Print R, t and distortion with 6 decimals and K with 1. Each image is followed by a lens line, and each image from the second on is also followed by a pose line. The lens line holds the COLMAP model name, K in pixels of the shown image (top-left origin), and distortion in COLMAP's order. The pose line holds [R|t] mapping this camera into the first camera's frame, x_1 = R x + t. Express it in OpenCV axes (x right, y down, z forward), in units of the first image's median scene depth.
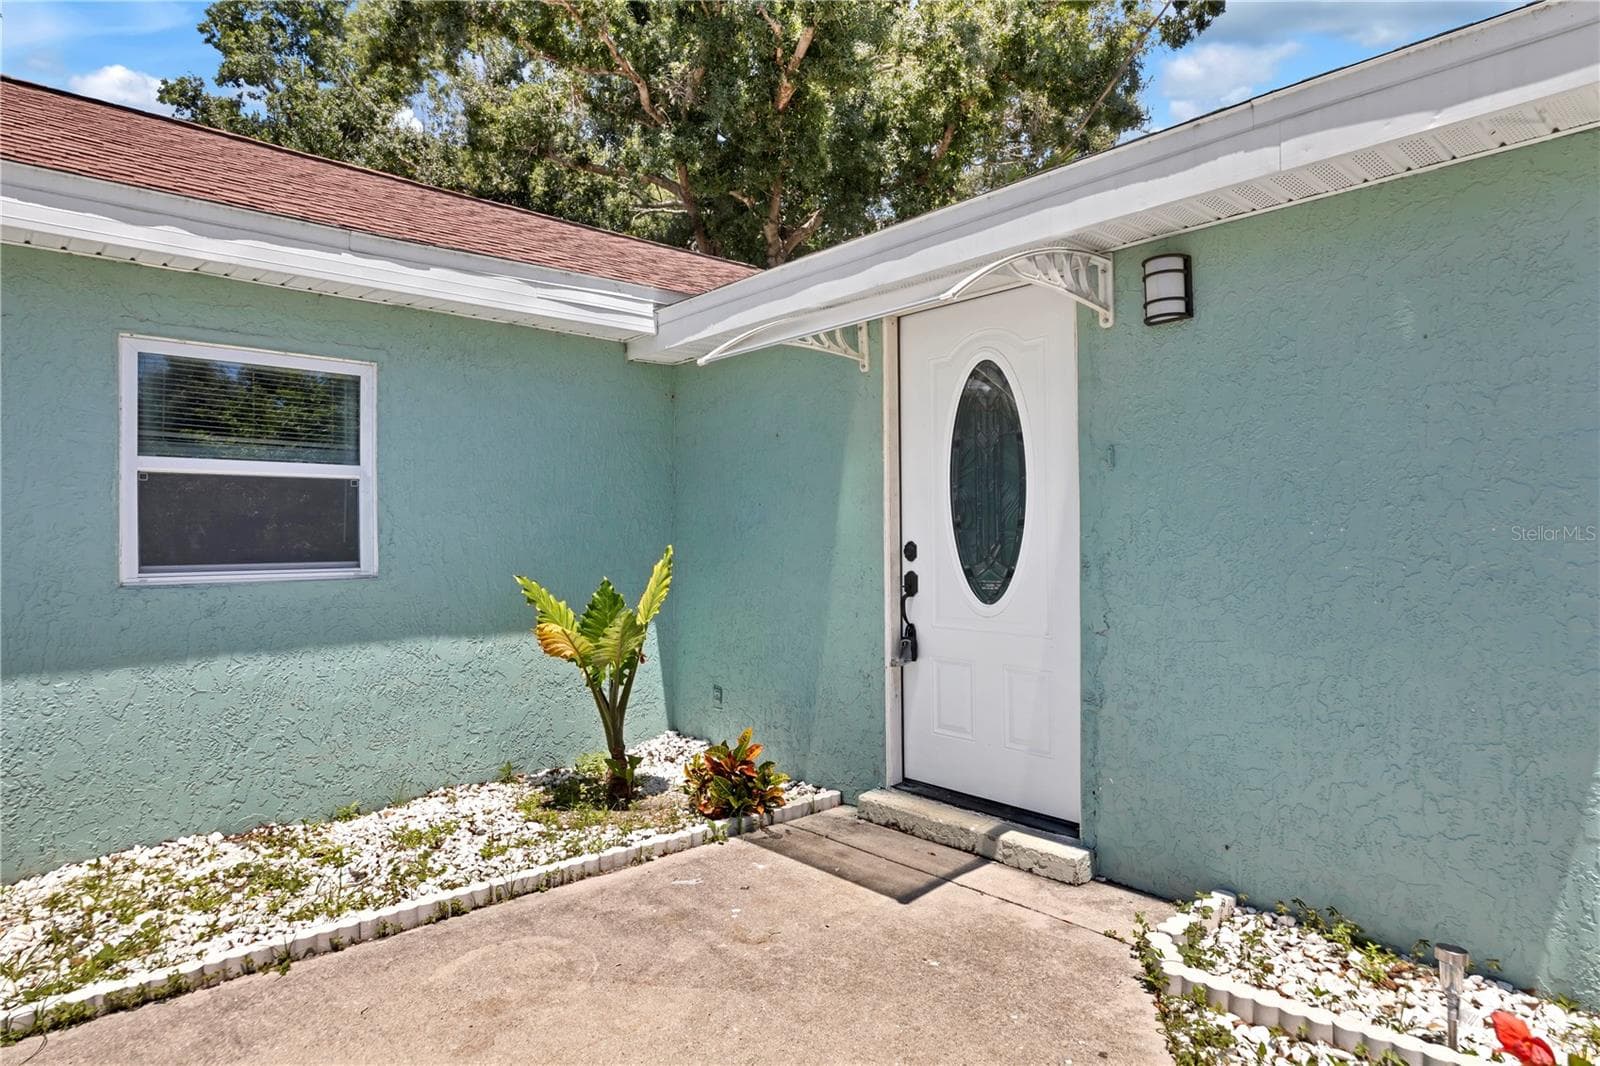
lens RADIAL K [[883.9, 0, 800.0], [0, 883.9, 533.0], [0, 0, 1]] dist [0.001150, 0.000116]
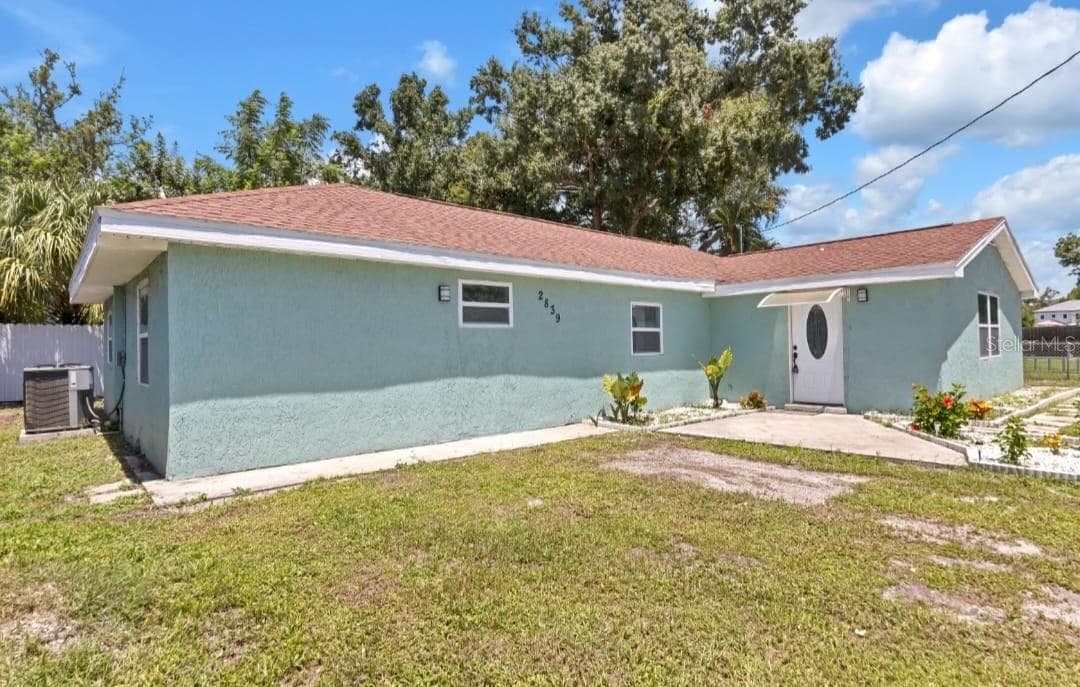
lens RADIAL K [[554.3, 0, 540.0], [0, 554.3, 343.5], [0, 0, 1]] dist [-0.001760, -0.000047]
pose [[0.999861, -0.006594, -0.015301, -1.072826], [0.006602, 0.999978, 0.000489, -0.009605], [0.015297, -0.000590, 0.999883, -1.706214]]
